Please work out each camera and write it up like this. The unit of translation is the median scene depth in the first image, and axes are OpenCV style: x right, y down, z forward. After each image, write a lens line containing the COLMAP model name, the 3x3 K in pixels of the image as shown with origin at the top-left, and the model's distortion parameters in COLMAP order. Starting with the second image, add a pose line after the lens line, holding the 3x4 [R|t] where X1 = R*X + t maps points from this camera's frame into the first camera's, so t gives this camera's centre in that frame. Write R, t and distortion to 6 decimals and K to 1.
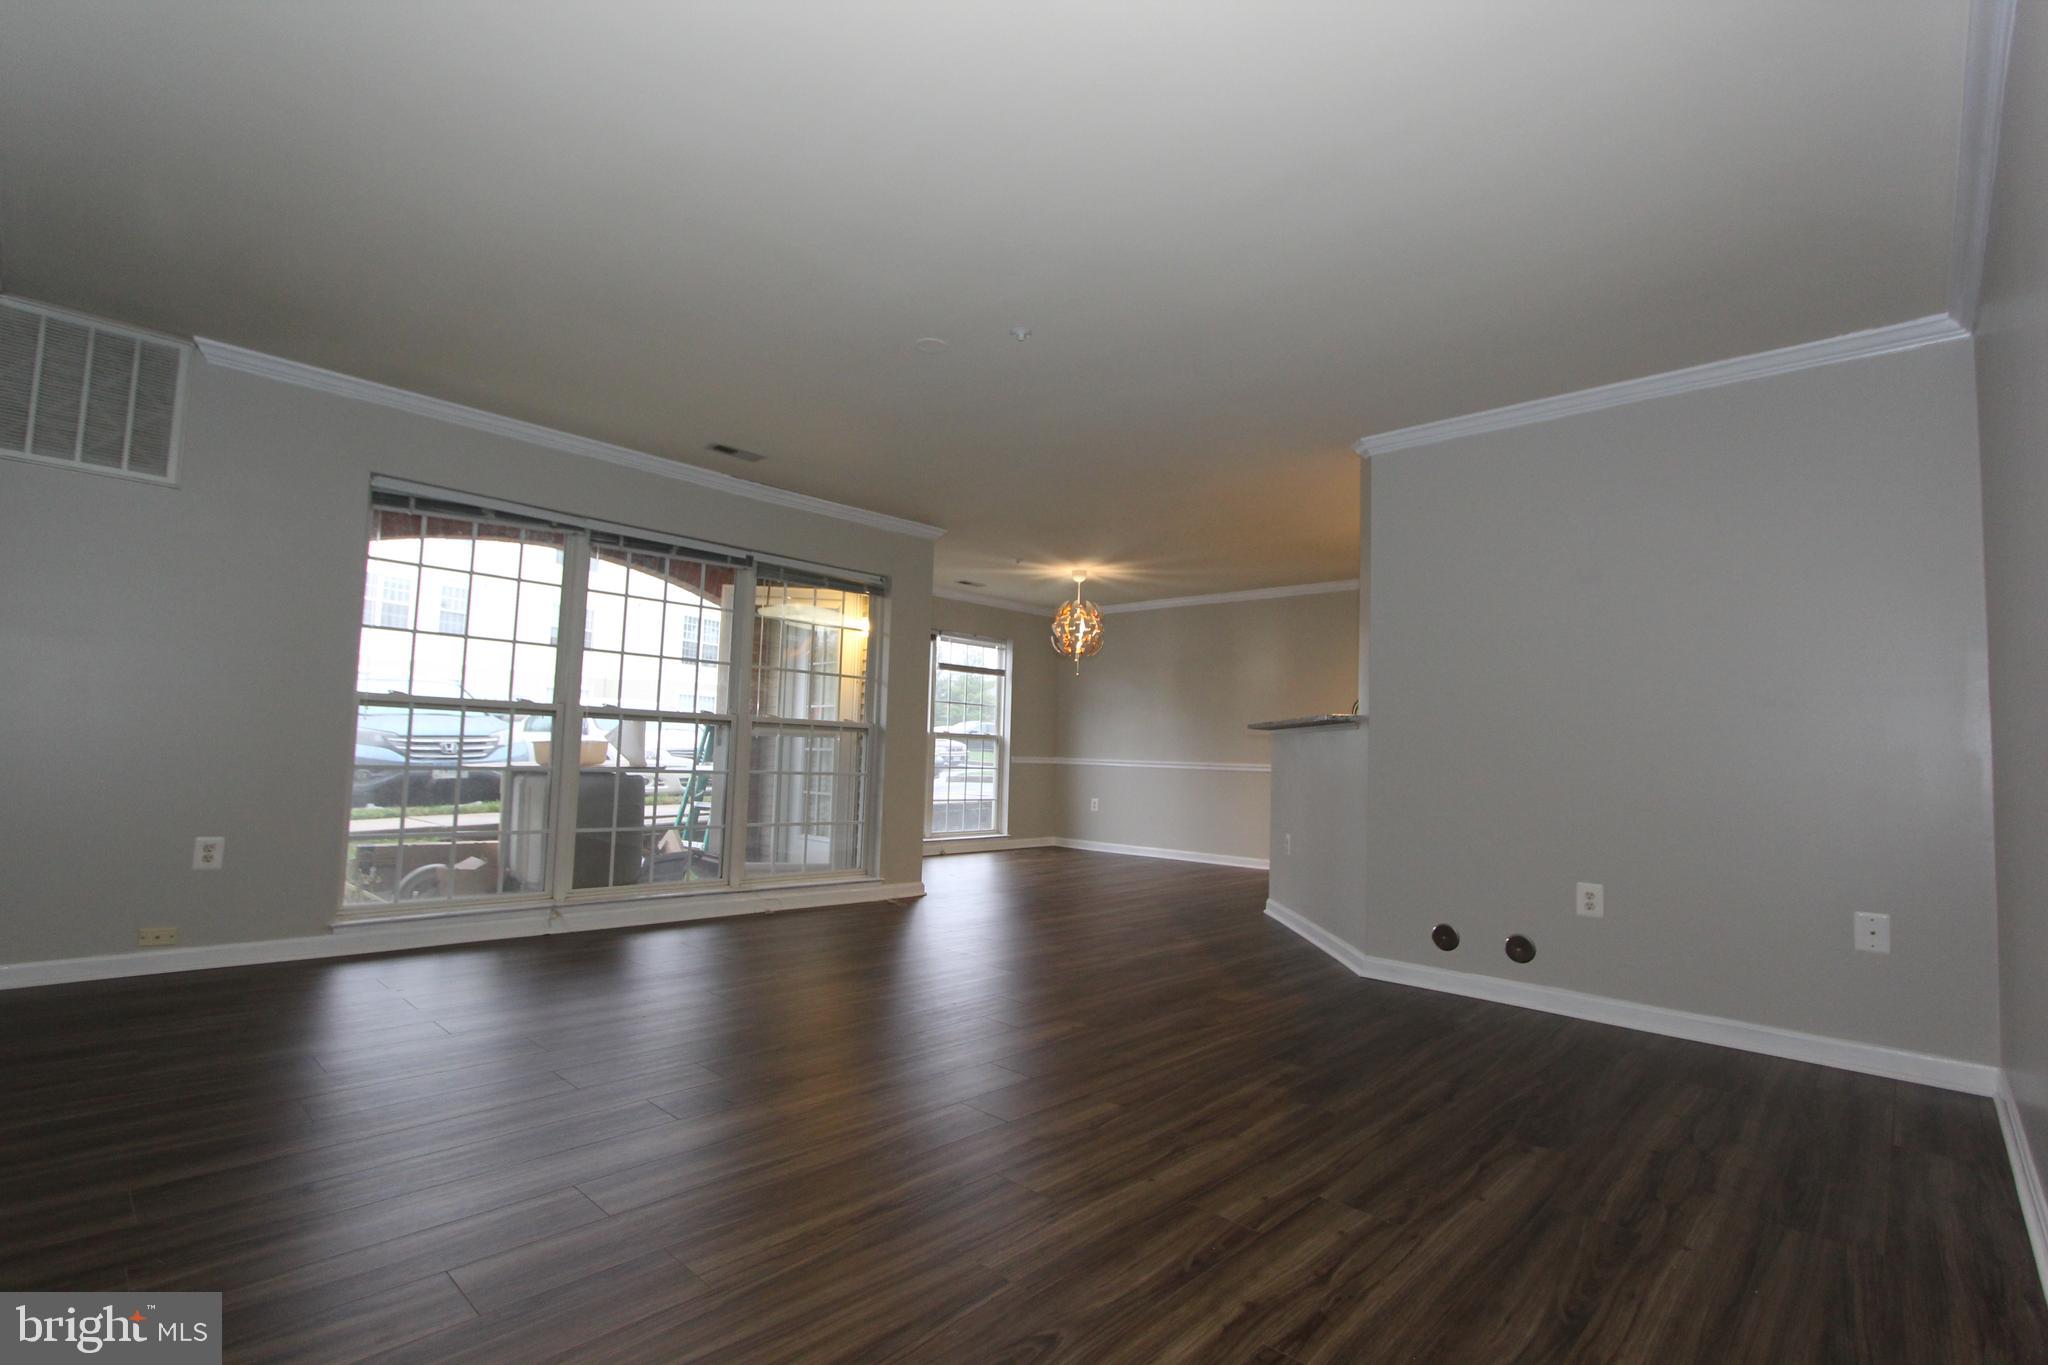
lens RADIAL K [[947.0, 0, 1019.6], [0, 947.0, 684.8], [0, 0, 1]] dist [-0.021685, 0.002881]
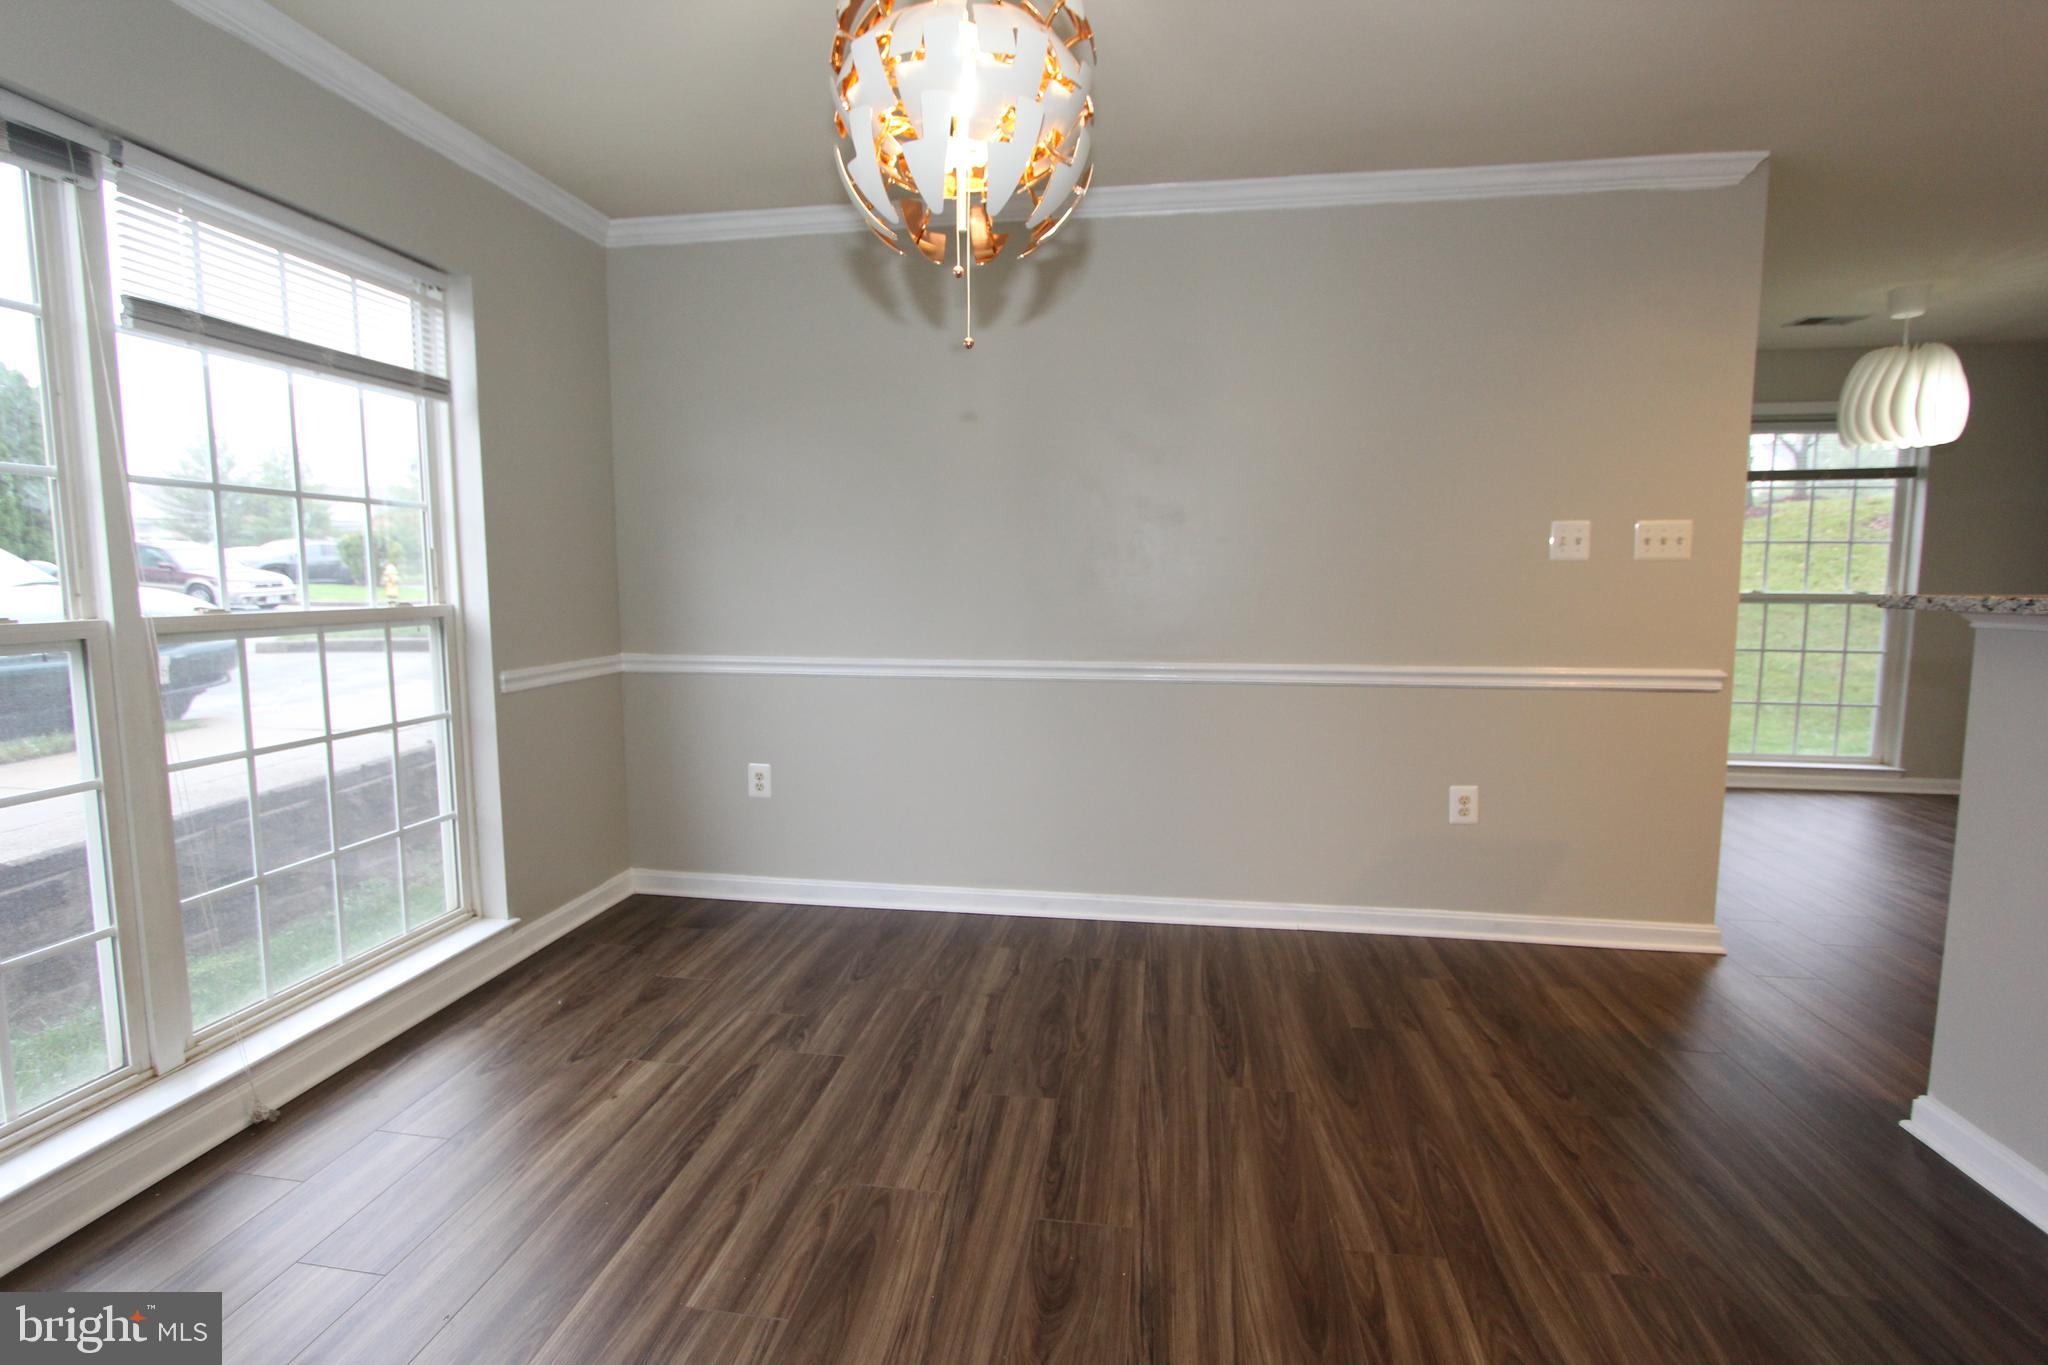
lens RADIAL K [[947.0, 0, 1014.2], [0, 947.0, 685.0], [0, 0, 1]] dist [-0.021685, 0.002881]
pose [[0.824922, -0.092007, 0.557708, -0.108655], [-0.015462, 0.982621, 0.184977, 0.053681], [-0.565035, -0.161215, 0.809163, 1.721693]]
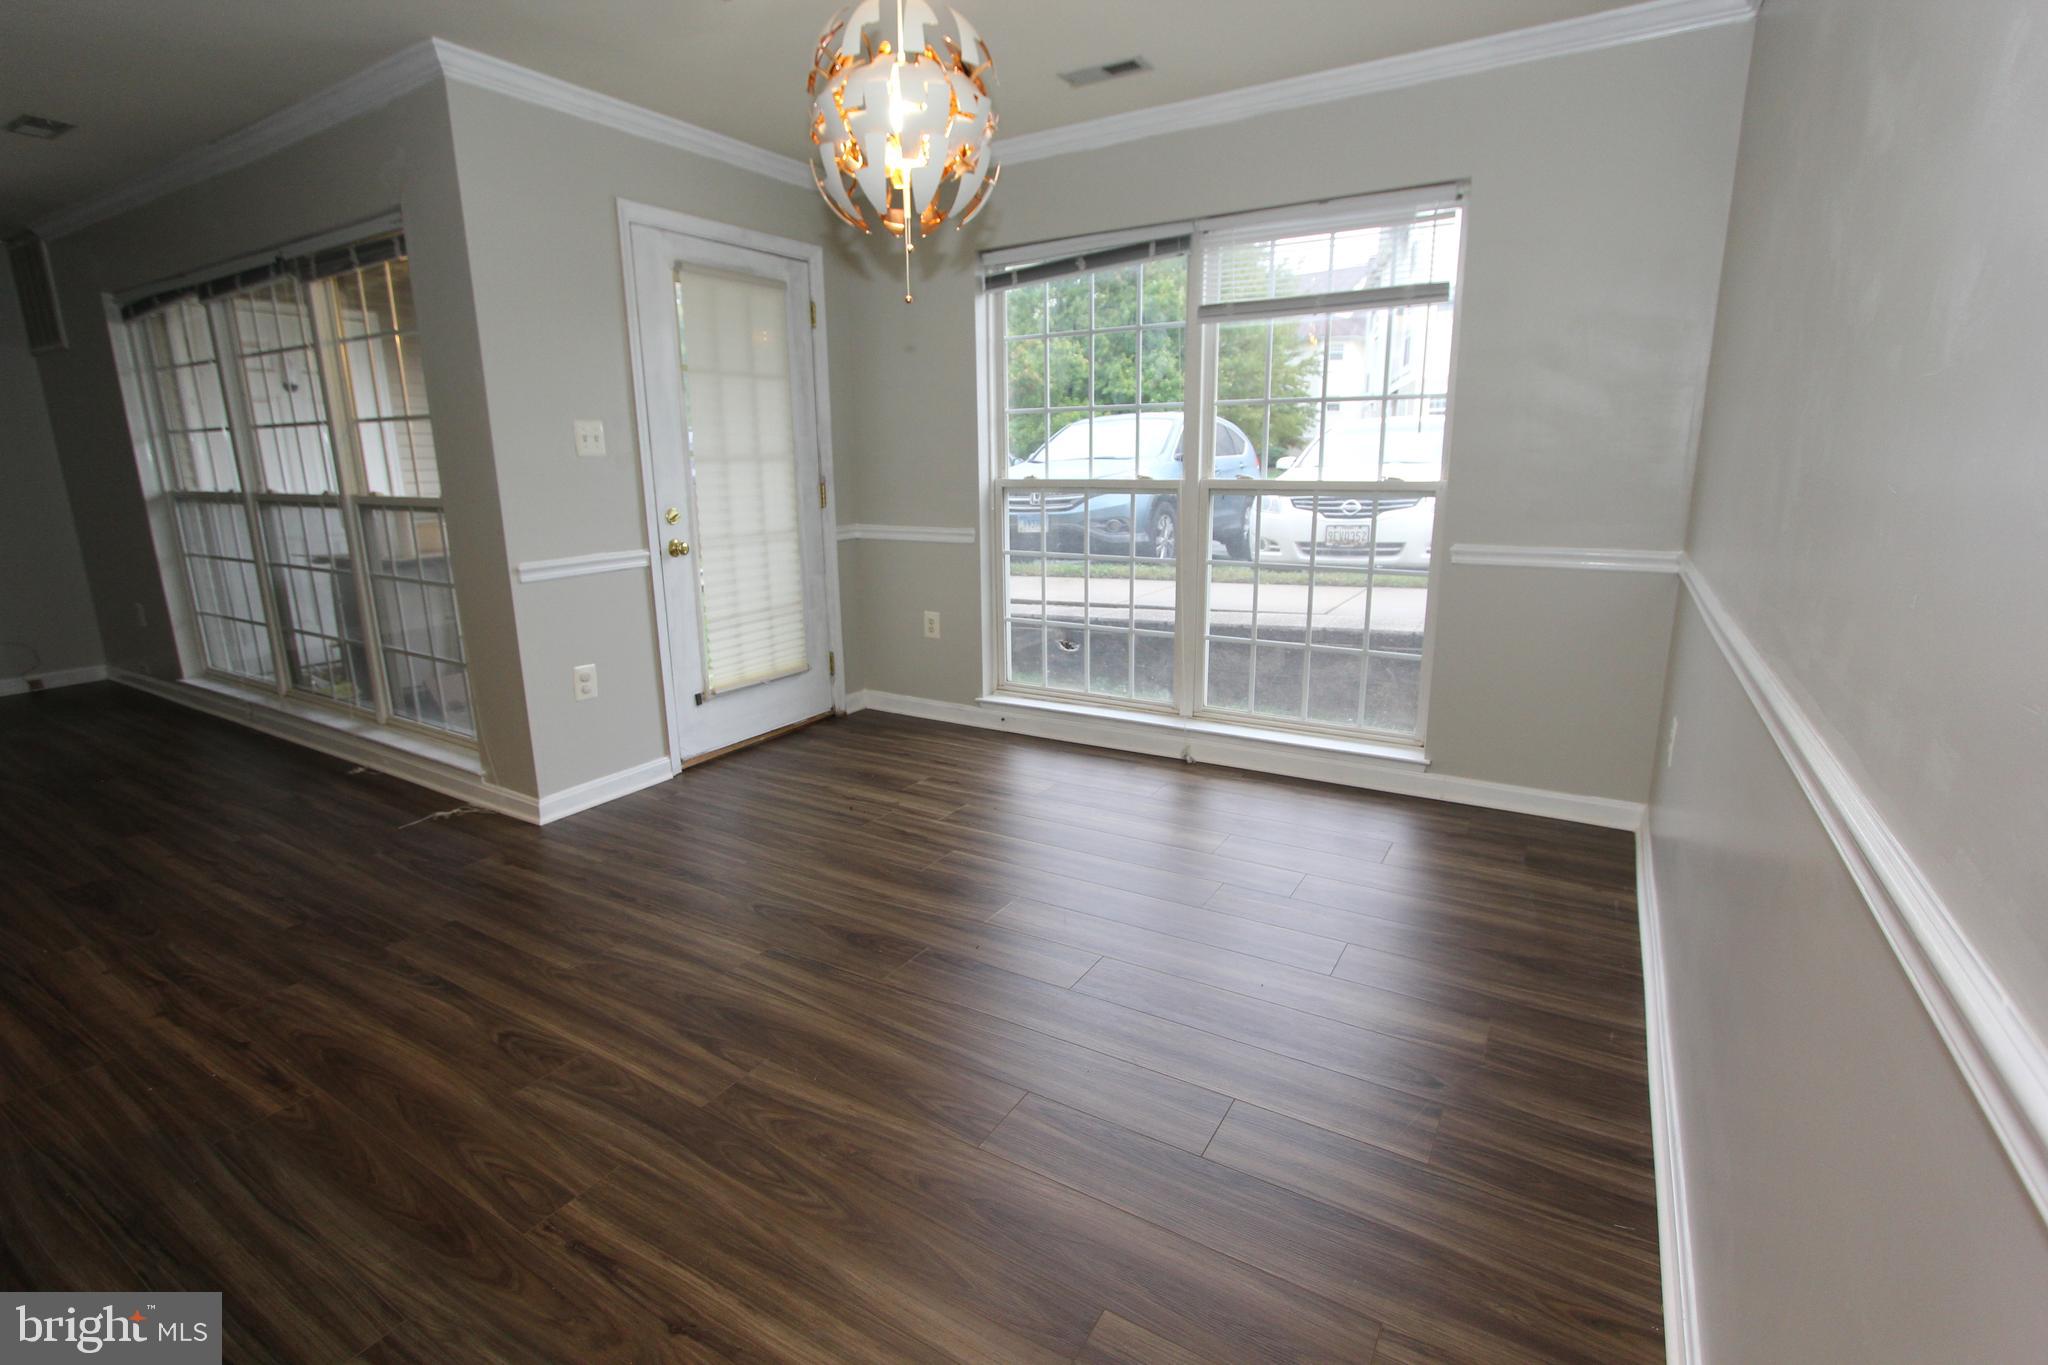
lens RADIAL K [[947.0, 0, 1017.4], [0, 947.0, 668.2], [0, 0, 1]] dist [-0.021685, 0.002881]
pose [[0.204185, 0.183198, -0.961637, 0.769214], [0.090849, 0.974548, 0.204948, 0.090202], [0.974708, -0.129211, 0.182345, 2.029996]]
